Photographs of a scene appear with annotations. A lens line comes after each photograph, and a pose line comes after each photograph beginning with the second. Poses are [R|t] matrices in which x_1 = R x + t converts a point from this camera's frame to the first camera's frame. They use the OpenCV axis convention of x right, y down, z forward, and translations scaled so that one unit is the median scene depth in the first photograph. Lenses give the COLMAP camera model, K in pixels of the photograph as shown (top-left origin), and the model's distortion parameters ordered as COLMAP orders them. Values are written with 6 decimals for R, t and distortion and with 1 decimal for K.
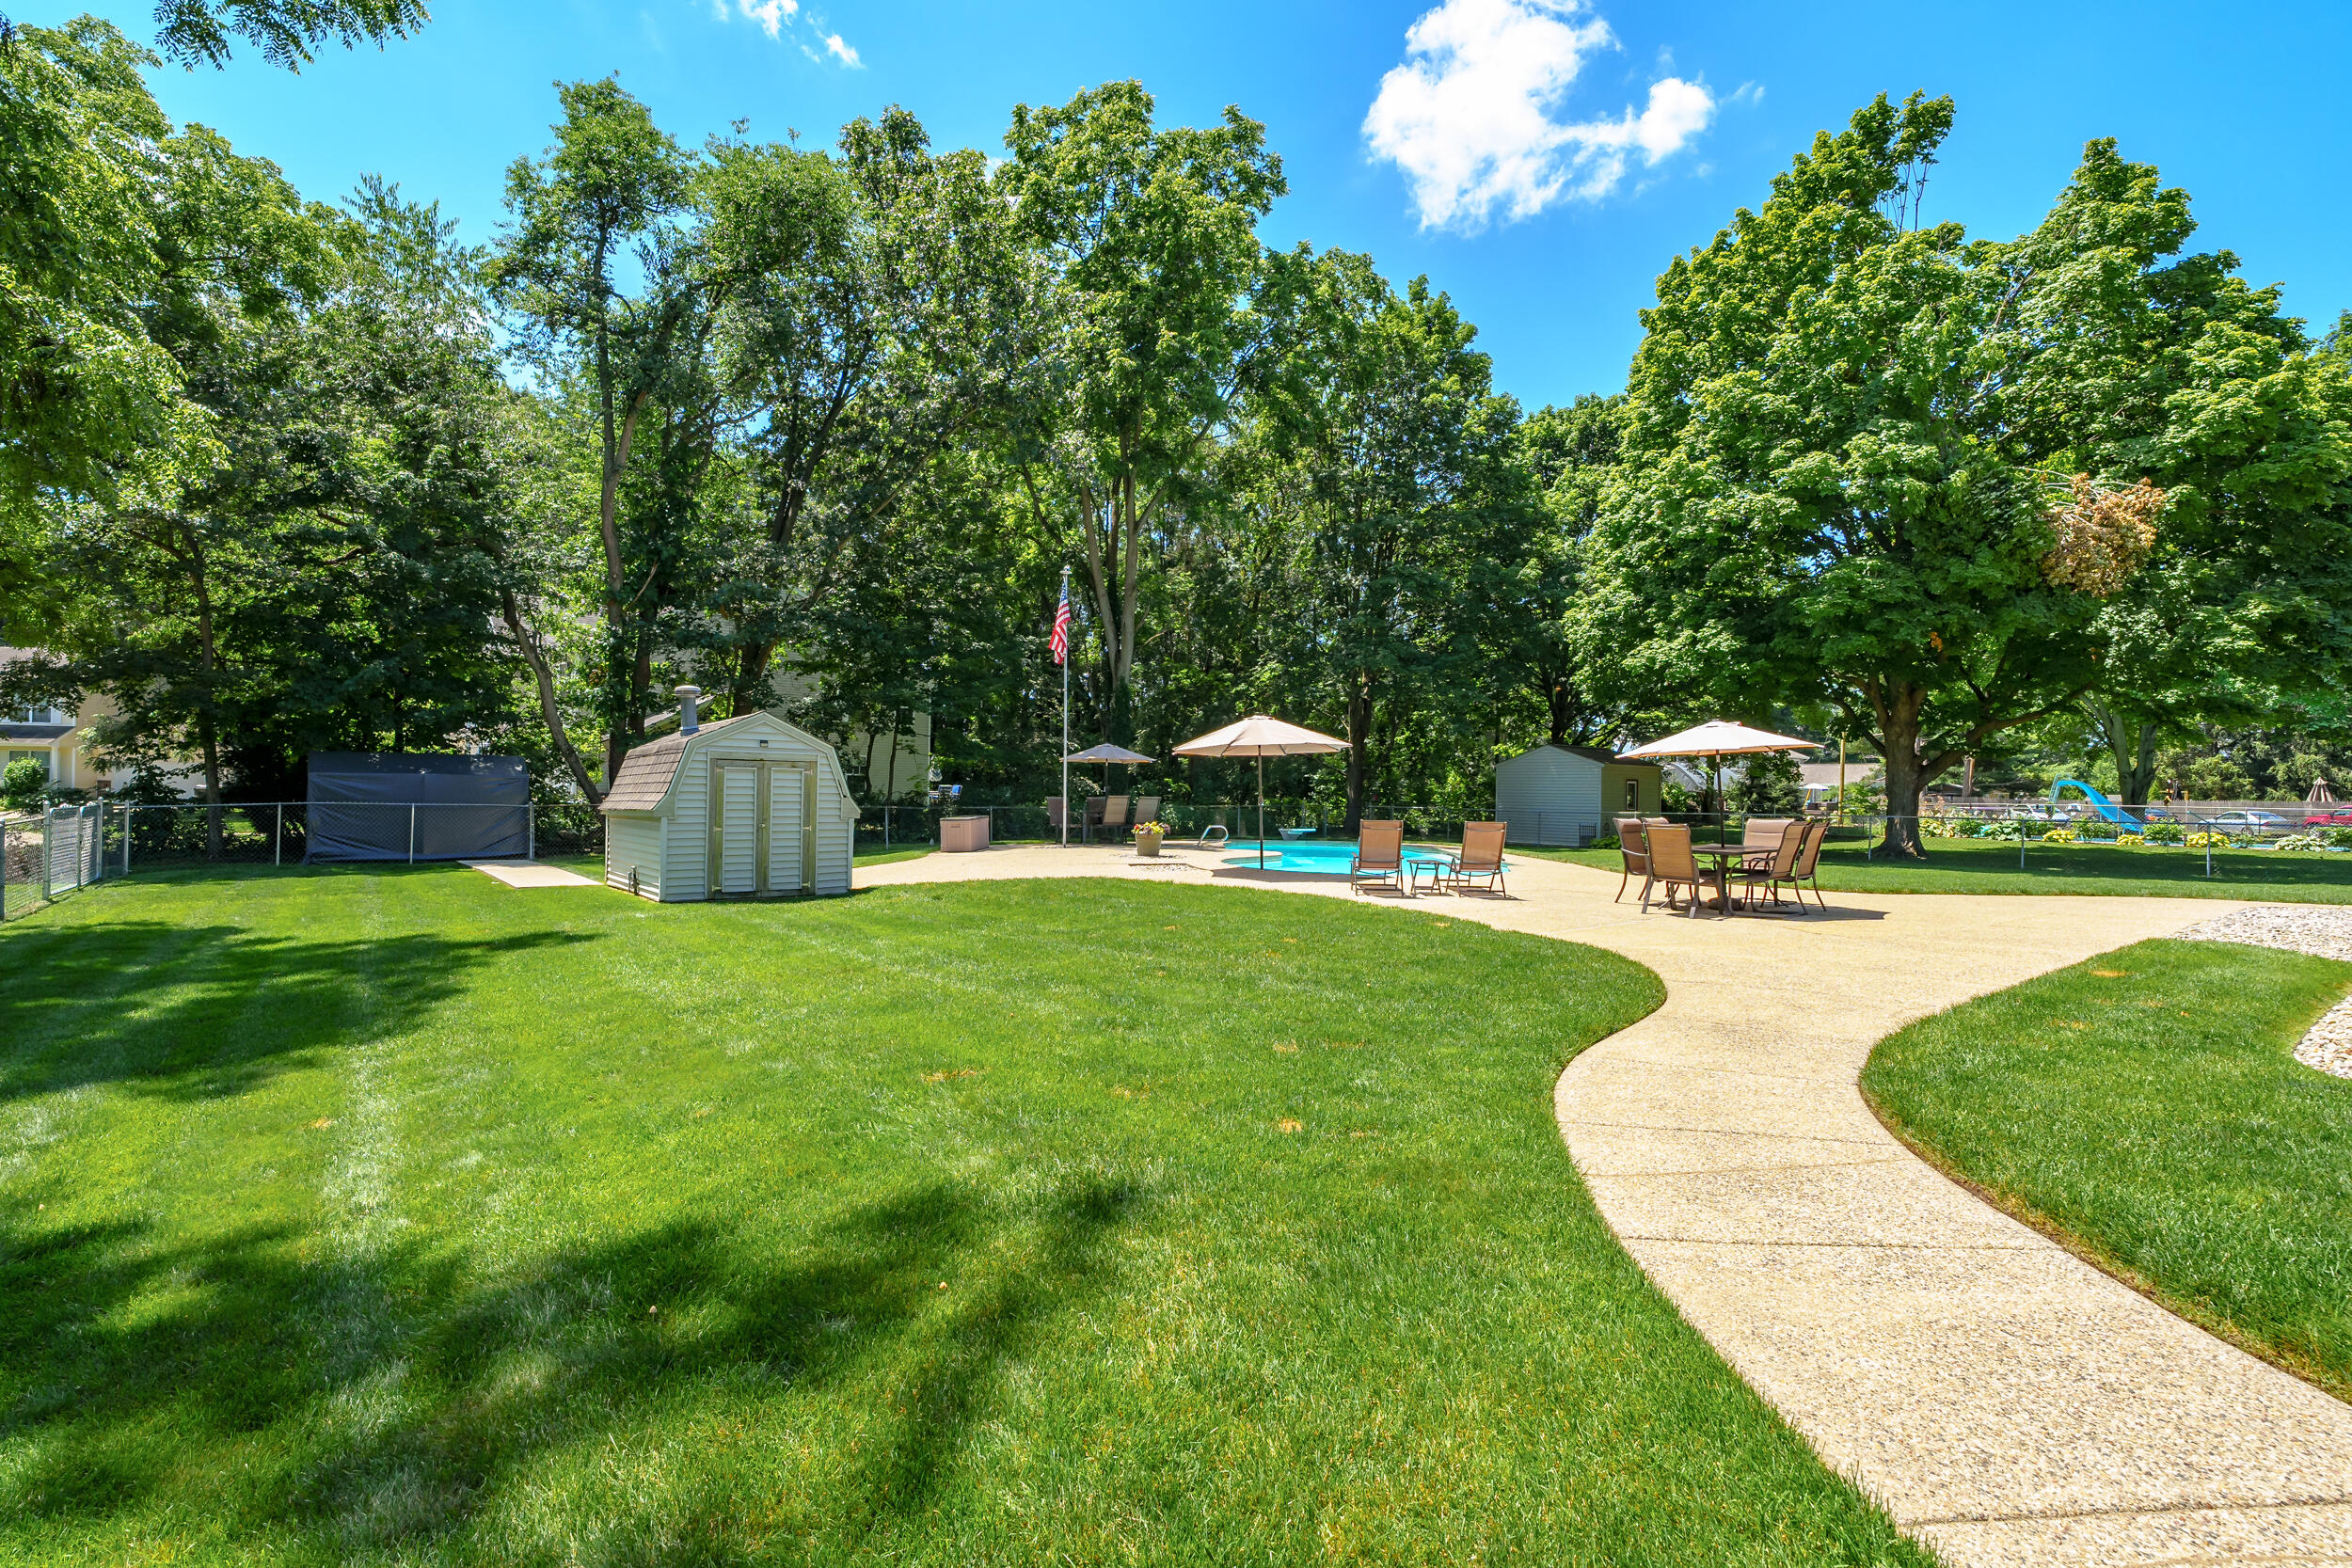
lens RADIAL K [[1079.4, 0, 1177.9], [0, 1079.4, 792.4], [0, 0, 1]] dist [-0.003516, 0.000397]
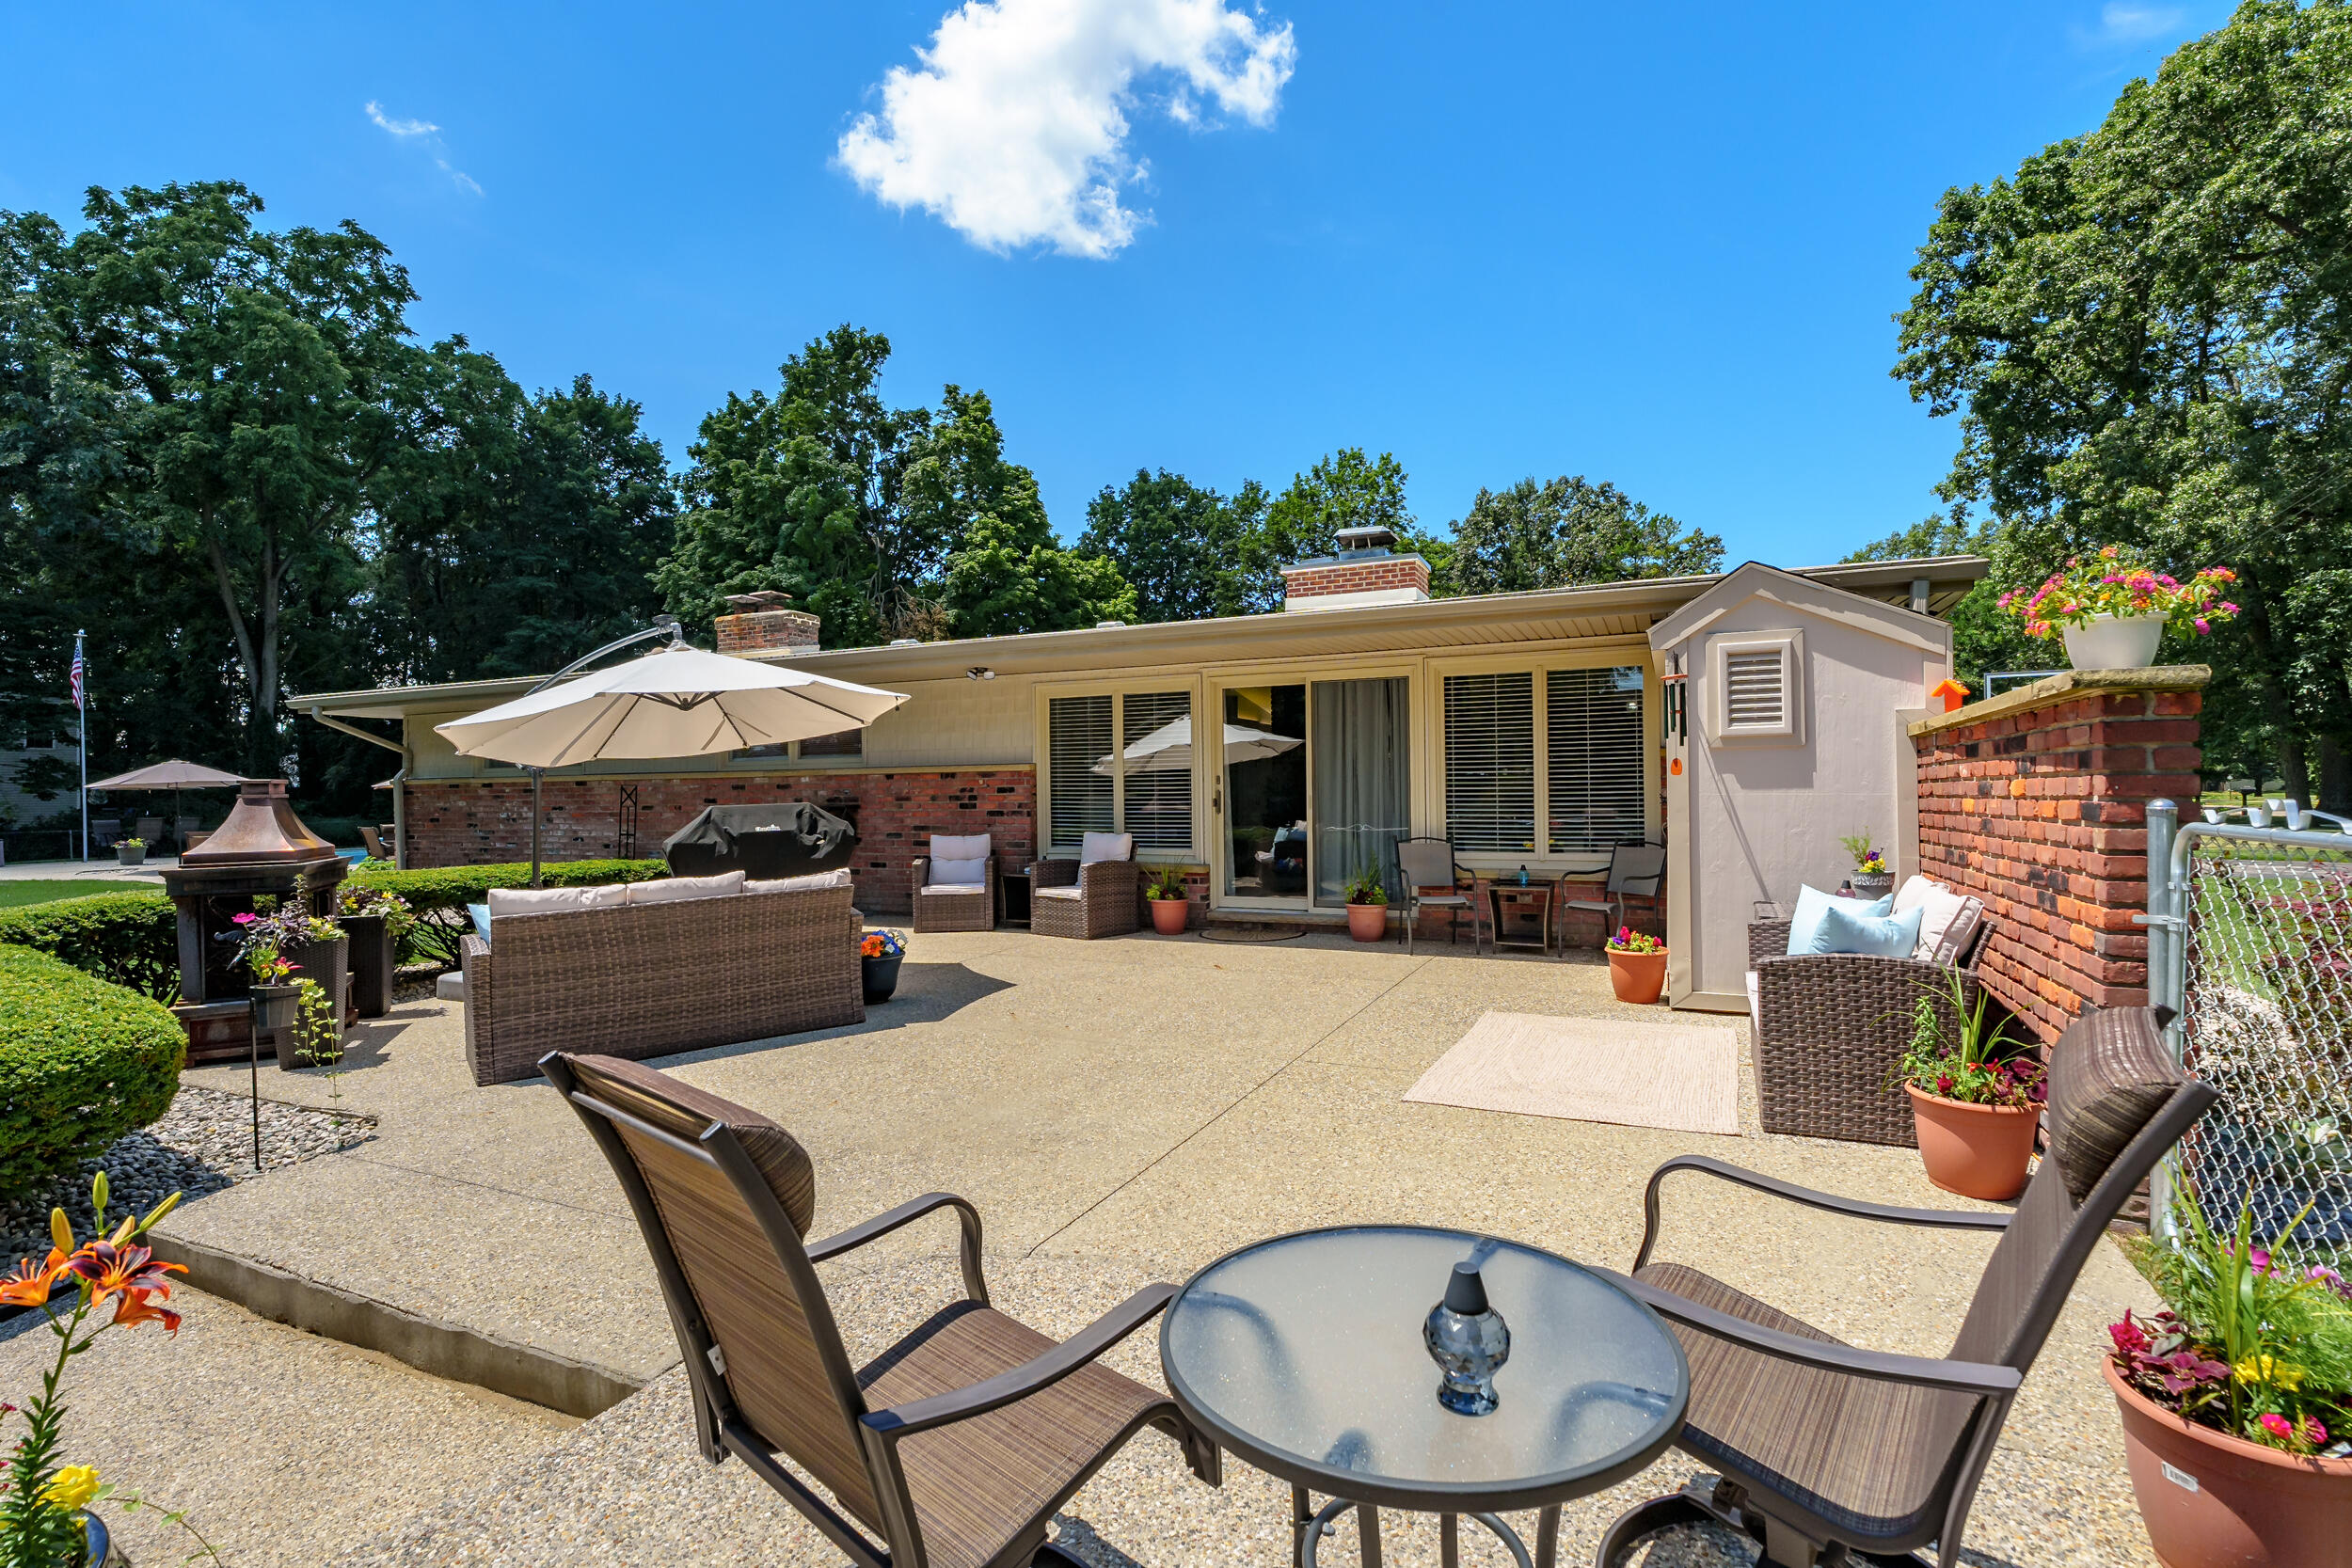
lens RADIAL K [[1079.4, 0, 1177.9], [0, 1079.4, 792.4], [0, 0, 1]] dist [-0.003516, 0.000397]
pose [[0.897305, -0.024100, 0.440753, 0.443997], [0.023439, 0.999701, 0.006946, -0.003967], [-0.440788, 0.004098, 0.897602, -0.597130]]
